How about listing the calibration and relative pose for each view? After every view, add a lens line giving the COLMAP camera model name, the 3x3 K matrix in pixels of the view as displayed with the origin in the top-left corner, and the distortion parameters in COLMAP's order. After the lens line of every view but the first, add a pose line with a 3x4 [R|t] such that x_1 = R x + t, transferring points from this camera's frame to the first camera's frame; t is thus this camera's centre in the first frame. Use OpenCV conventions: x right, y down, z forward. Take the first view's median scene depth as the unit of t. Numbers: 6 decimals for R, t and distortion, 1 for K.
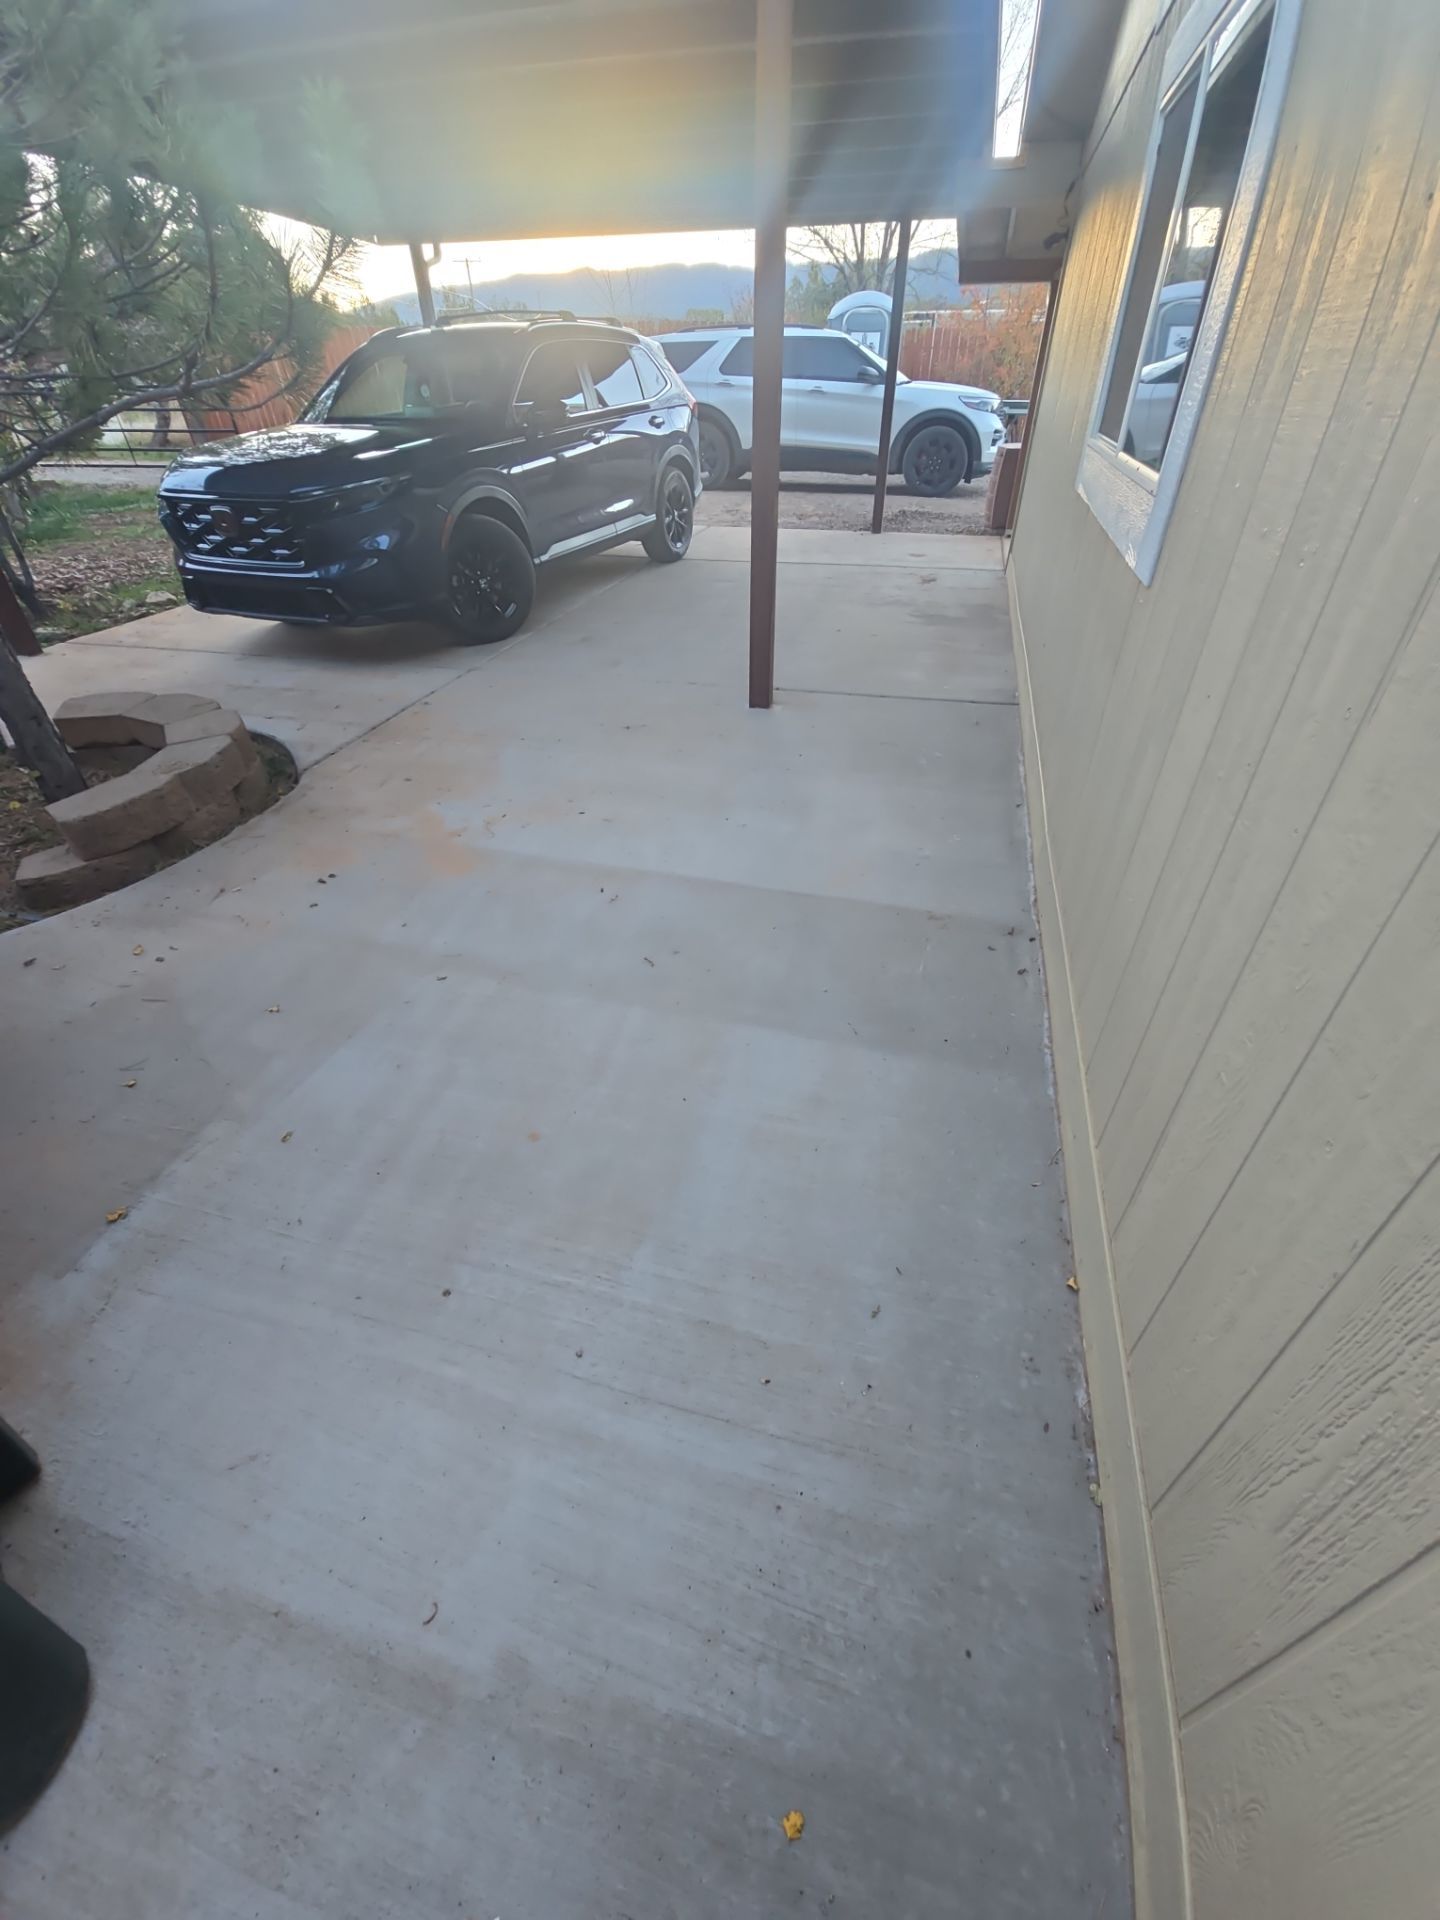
lens RADIAL K [[785.5, 0, 727.9], [0, 785.5, 956.3], [0, 0, 1]] dist [-0.006563, 0.000145]
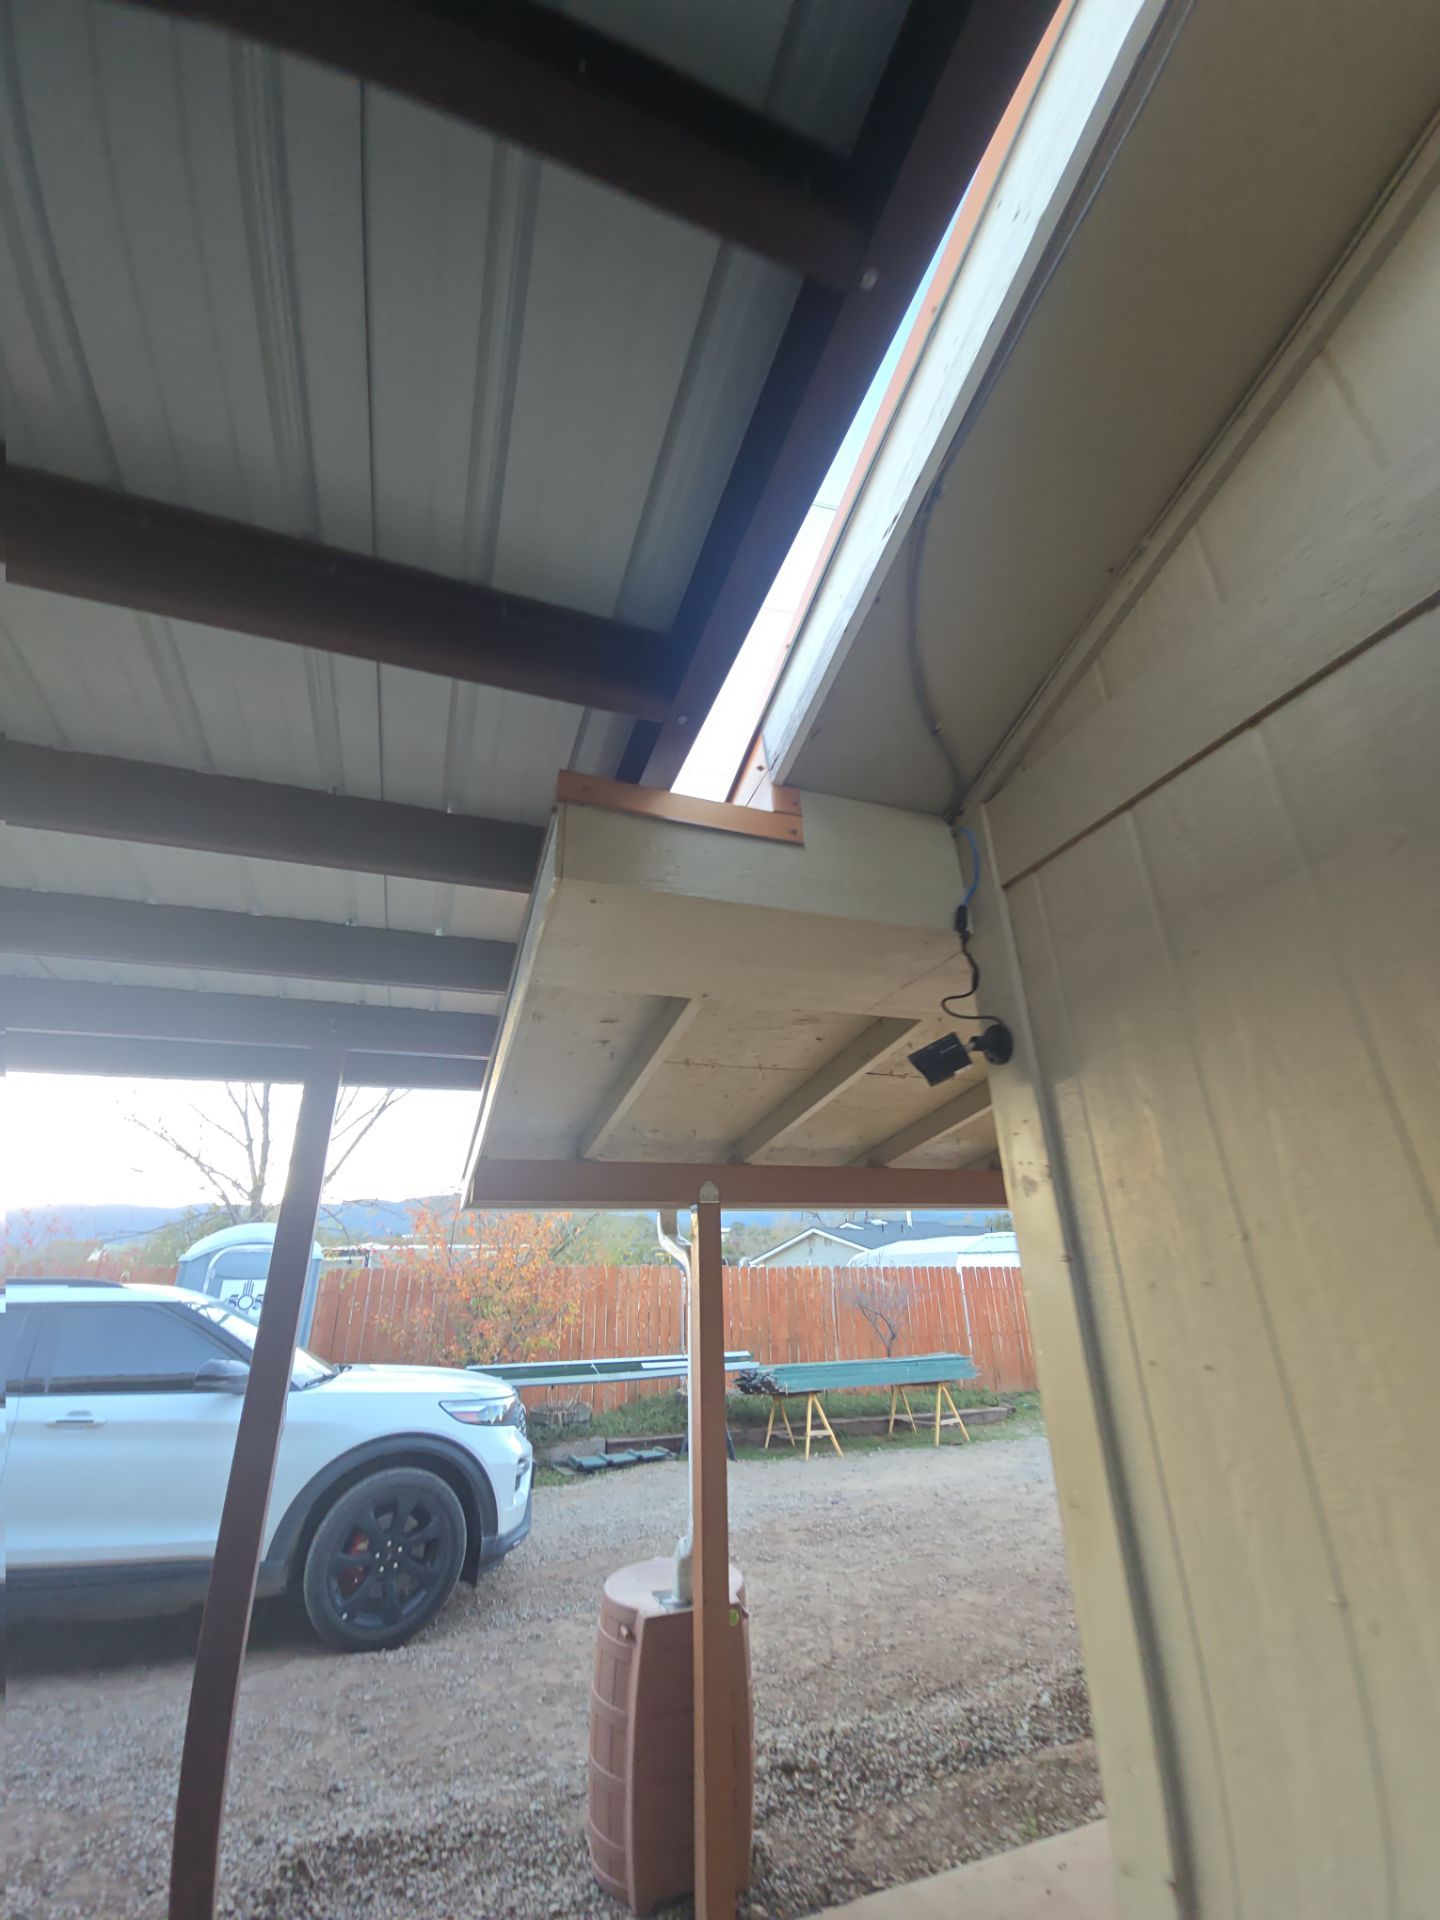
lens RADIAL K [[785.5, 0, 727.9], [0, 785.5, 956.3], [0, 0, 1]] dist [-0.006563, 0.000145]
pose [[0.815127, 0.207252, 0.540938, 0.164222], [0.361336, 0.547967, -0.754433, -0.588298], [-0.452774, 0.810419, 0.371775, 0.694447]]
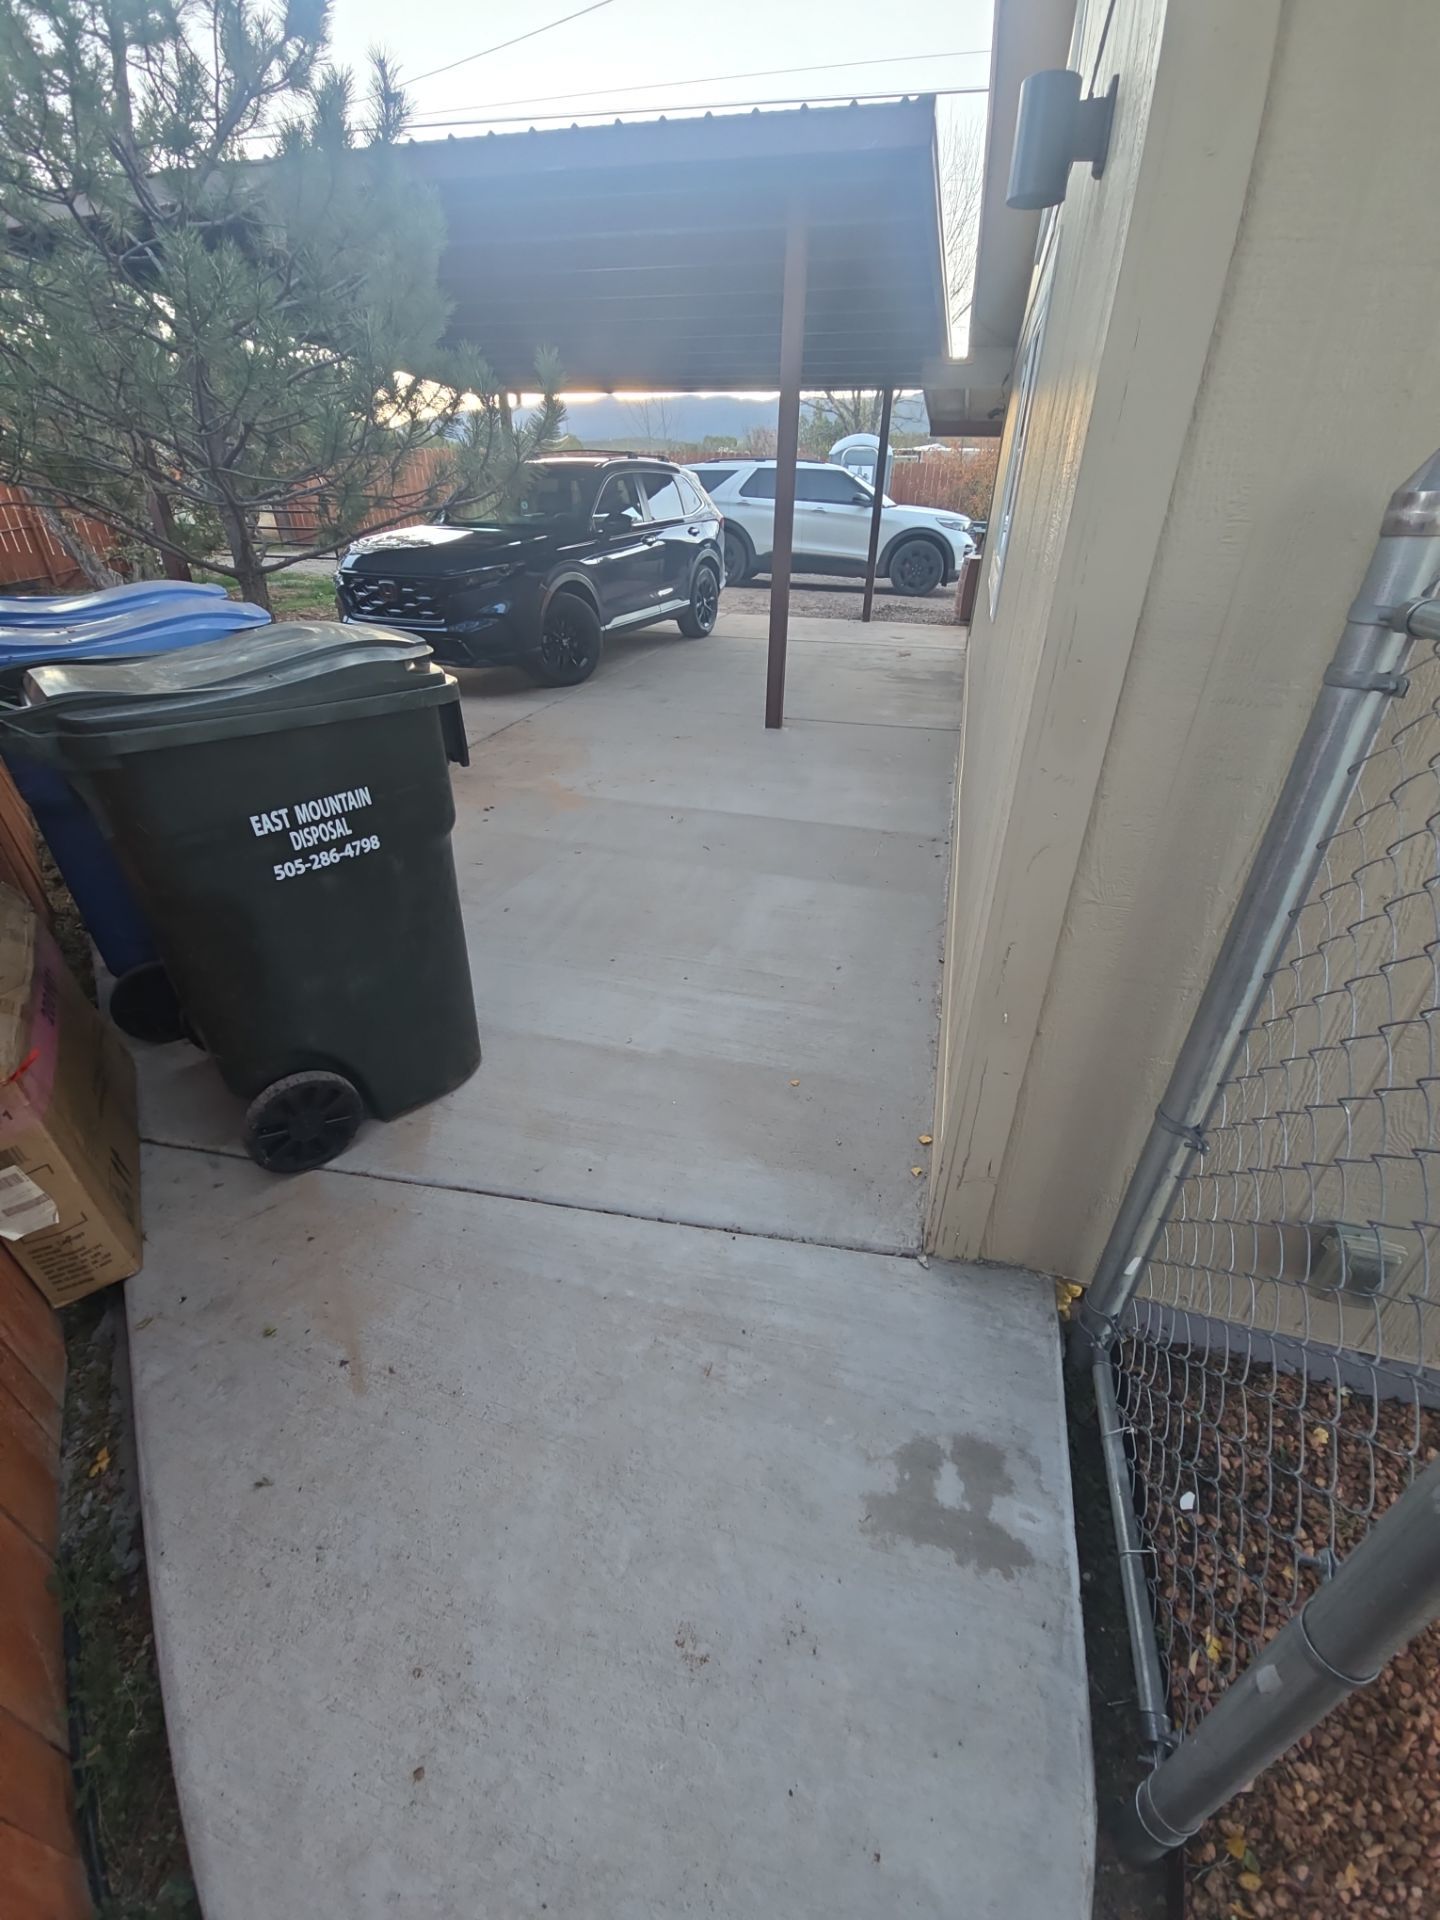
lens RADIAL K [[785.5, 0, 727.9], [0, 785.5, 956.3], [0, 0, 1]] dist [-0.006563, 0.000145]
pose [[0.999695, 0.024630, 0.001712, -0.017926], [-0.024319, 0.994302, -0.103786, 0.131236], [-0.004258, 0.103712, 0.994598, -0.190708]]
